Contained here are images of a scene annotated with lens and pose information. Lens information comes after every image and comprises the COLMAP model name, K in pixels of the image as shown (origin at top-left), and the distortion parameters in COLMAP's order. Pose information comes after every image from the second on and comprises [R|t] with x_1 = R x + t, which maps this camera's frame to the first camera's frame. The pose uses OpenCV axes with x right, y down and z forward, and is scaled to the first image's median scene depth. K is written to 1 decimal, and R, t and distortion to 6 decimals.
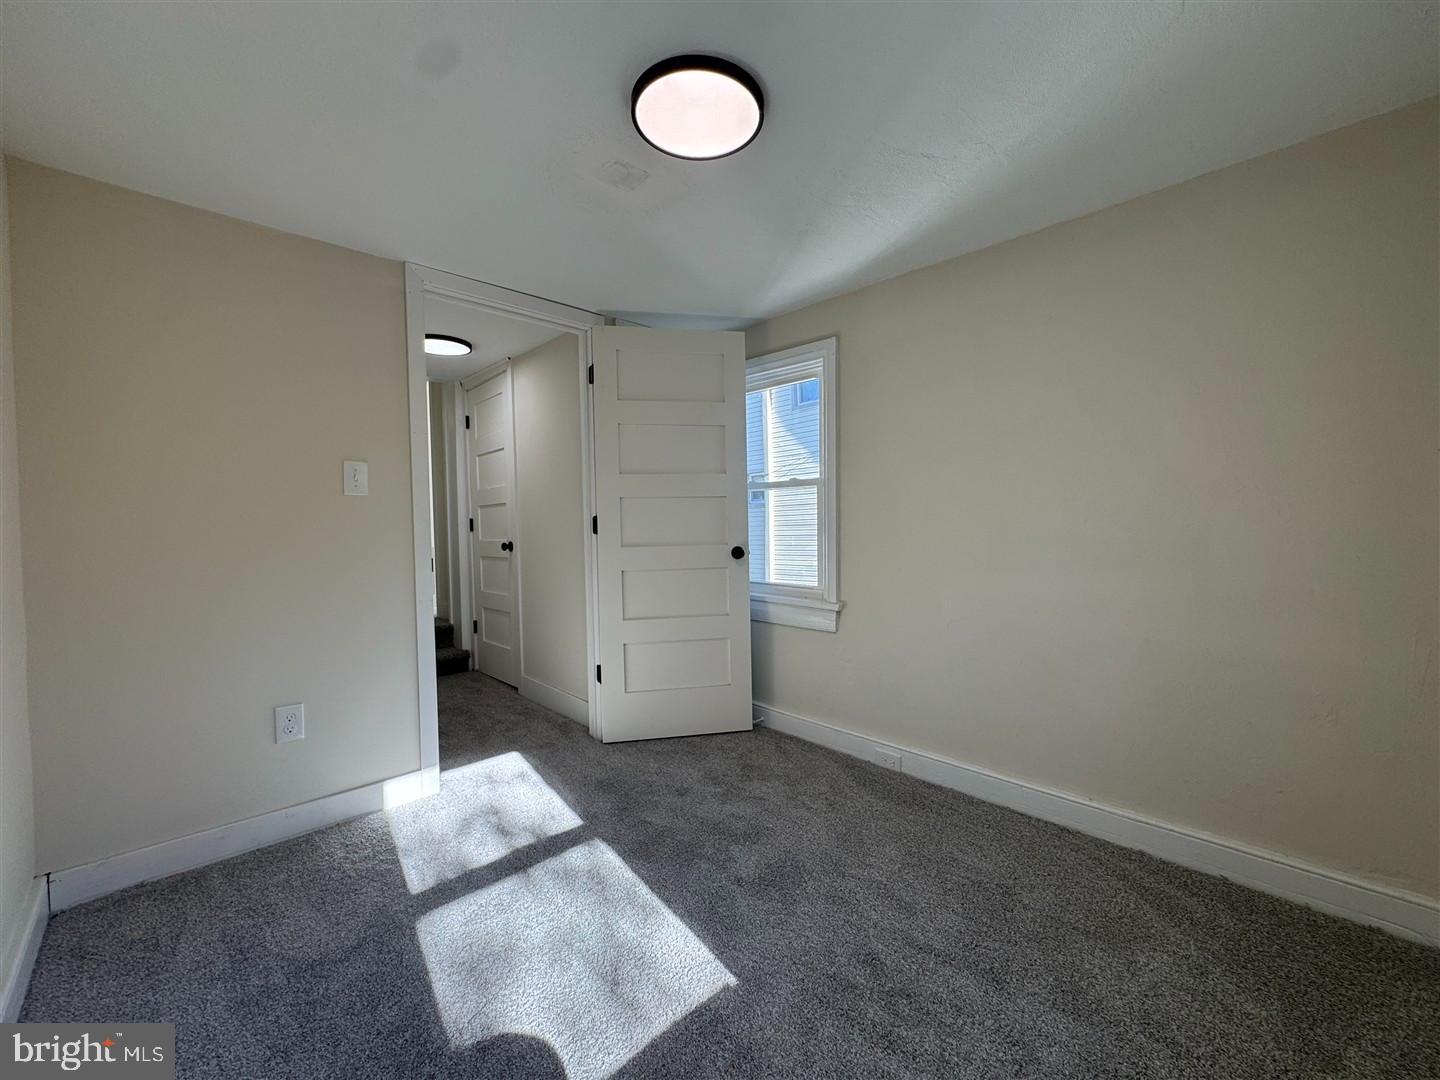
lens RADIAL K [[576.2, 0, 715.5], [0, 576.2, 545.1], [0, 0, 1]] dist [-0.000008, 0.000512]
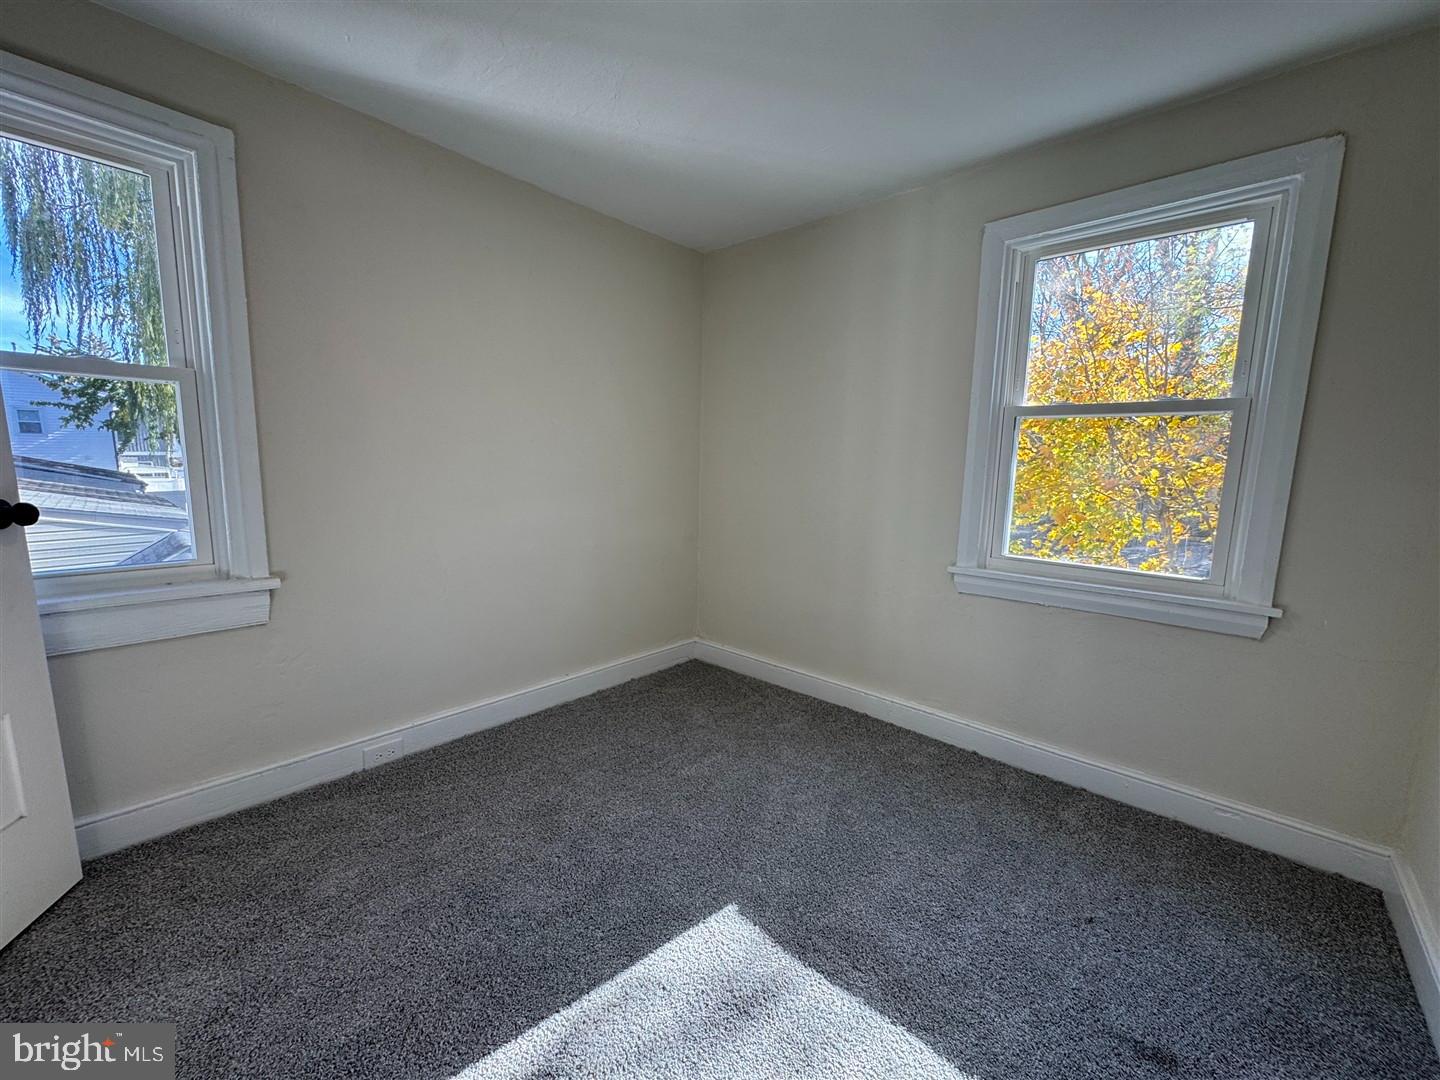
lens RADIAL K [[576.2, 0, 715.2], [0, 576.2, 543.0], [0, 0, 1]] dist [-0.000008, 0.000512]
pose [[-0.067702, -0.125186, 0.989821, -0.486981], [0.023317, 0.991627, 0.127010, -0.008042], [-0.997433, 0.031679, -0.064216, 0.583040]]
